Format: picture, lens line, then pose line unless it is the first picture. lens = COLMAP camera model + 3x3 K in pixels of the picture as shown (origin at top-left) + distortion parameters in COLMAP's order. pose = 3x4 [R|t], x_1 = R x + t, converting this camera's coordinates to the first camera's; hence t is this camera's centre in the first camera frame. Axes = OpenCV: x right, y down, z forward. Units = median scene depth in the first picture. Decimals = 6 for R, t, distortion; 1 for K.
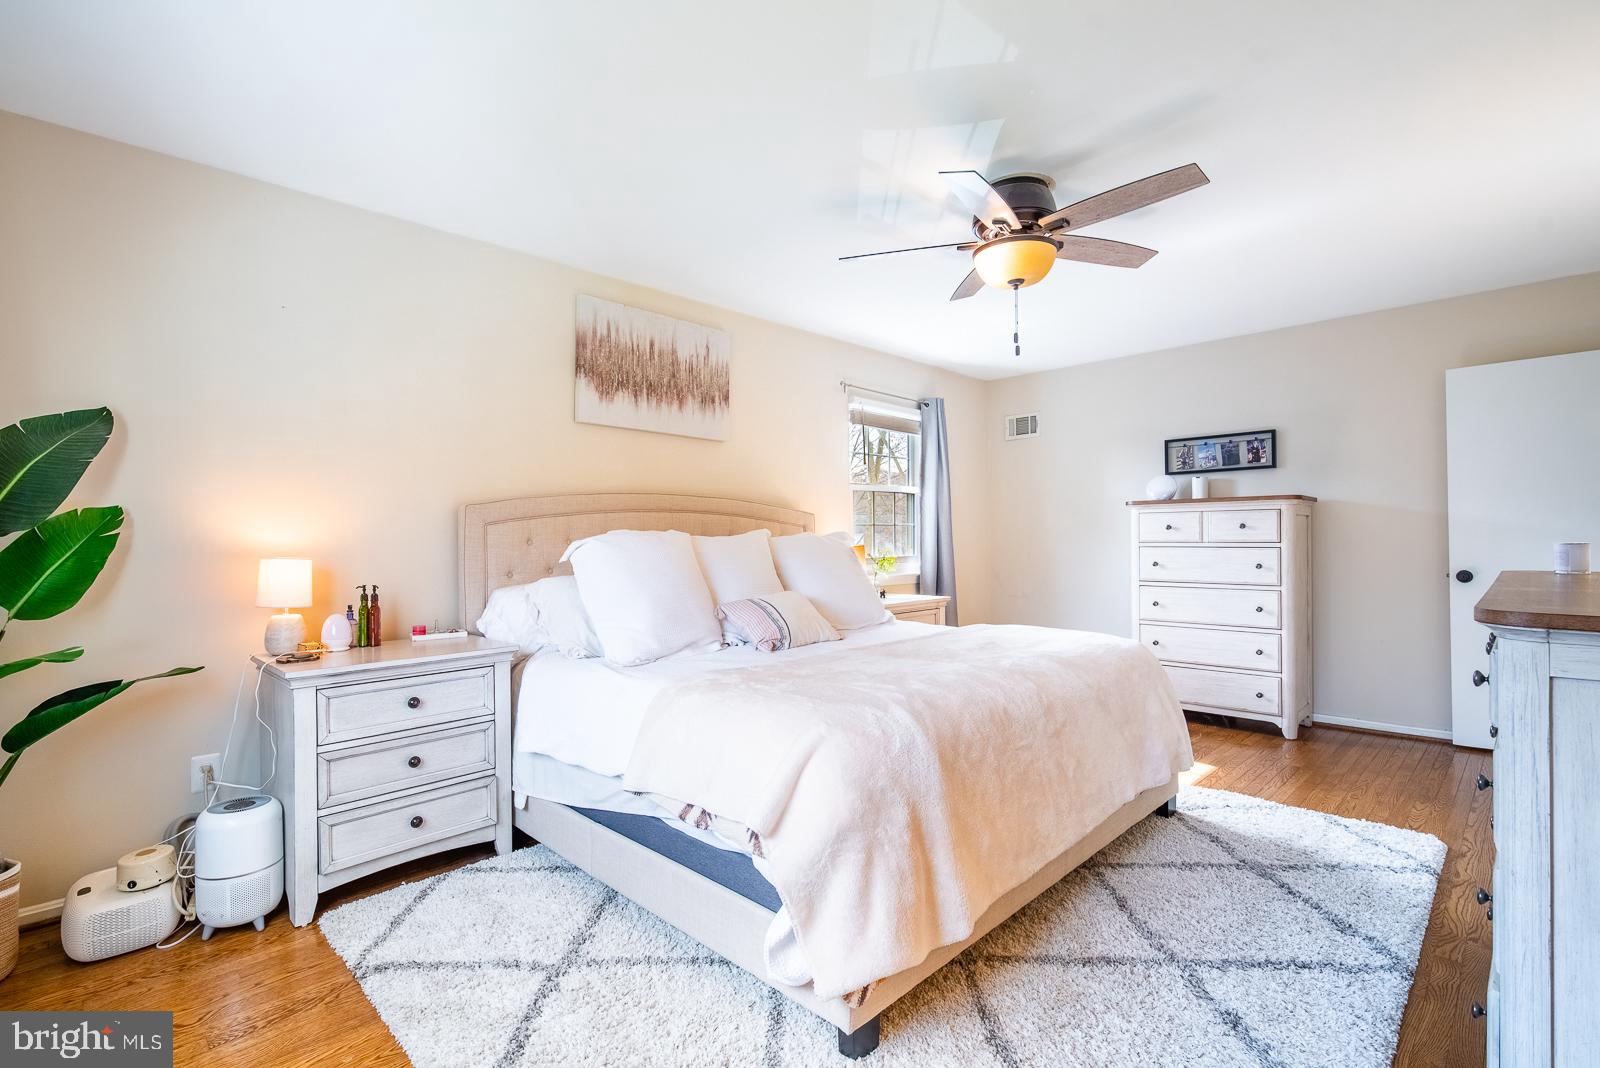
lens RADIAL K [[734.5, 0, 801.3], [0, 734.5, 538.9], [0, 0, 1]] dist [-0.002294, -0.001075]
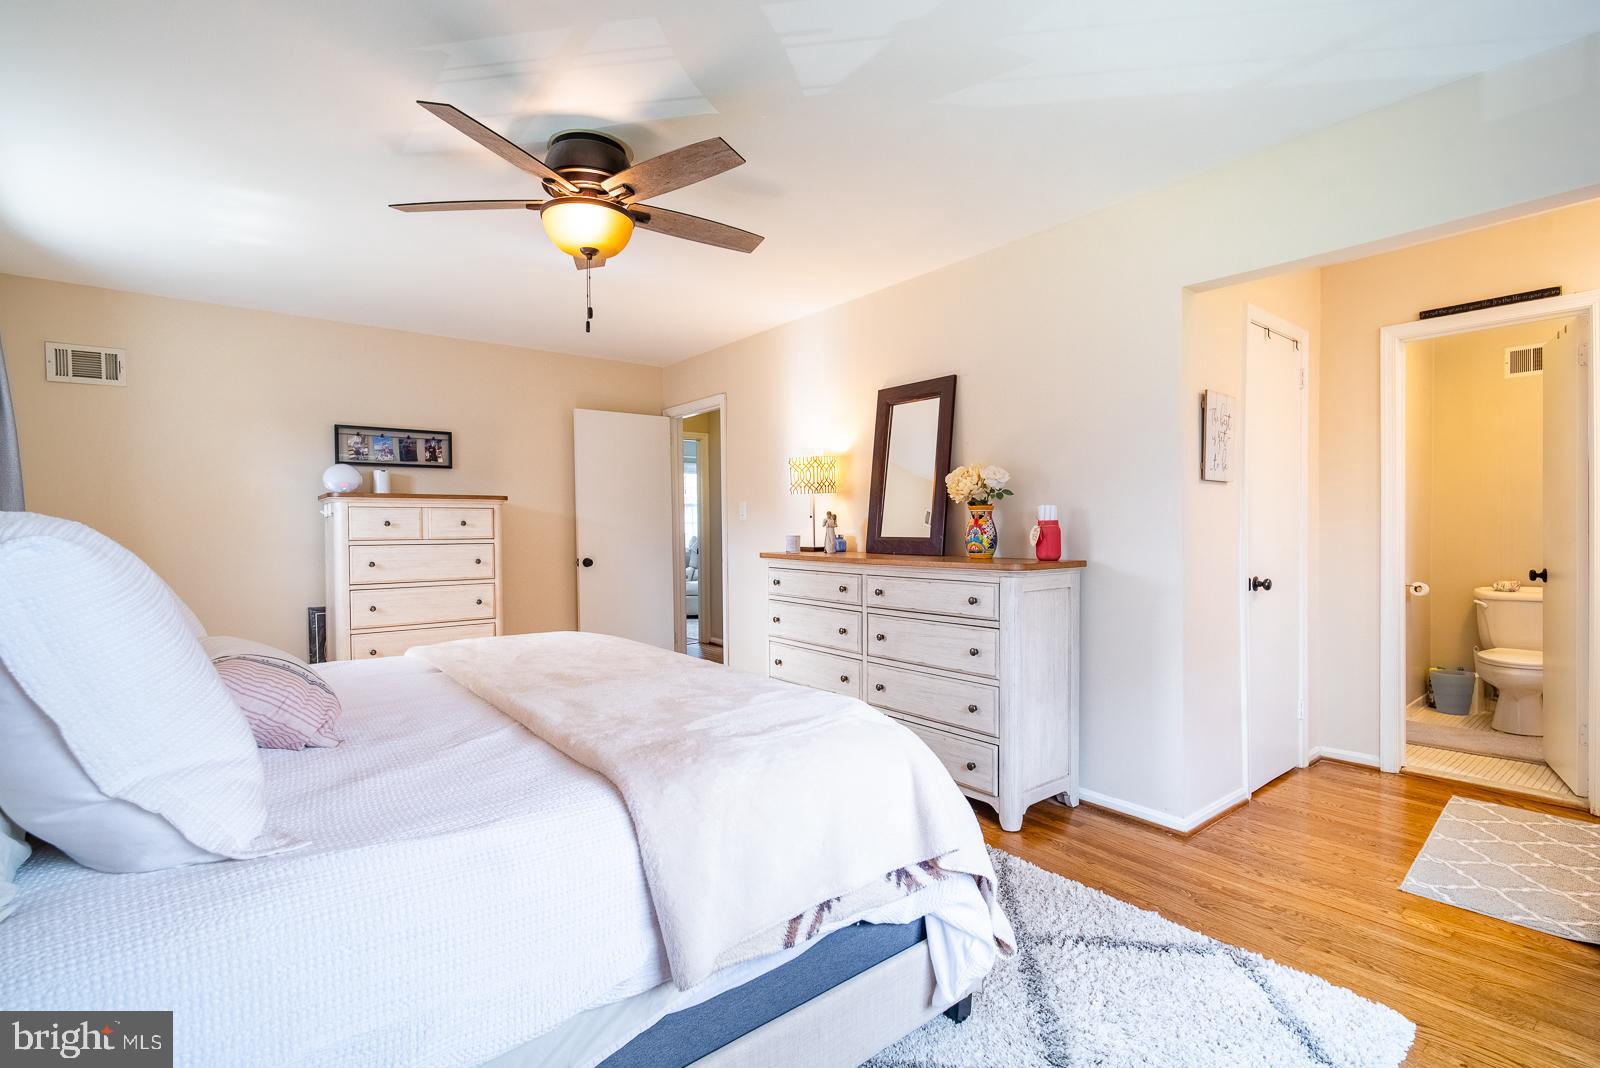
lens RADIAL K [[734.5, 0, 801.3], [0, 734.5, 538.9], [0, 0, 1]] dist [-0.002294, -0.001075]
pose [[0.106689, -0.006941, 0.994268, -0.343429], [0.007810, 0.999951, 0.006142, 0.001637], [-0.994262, 0.007110, 0.106738, 0.378693]]
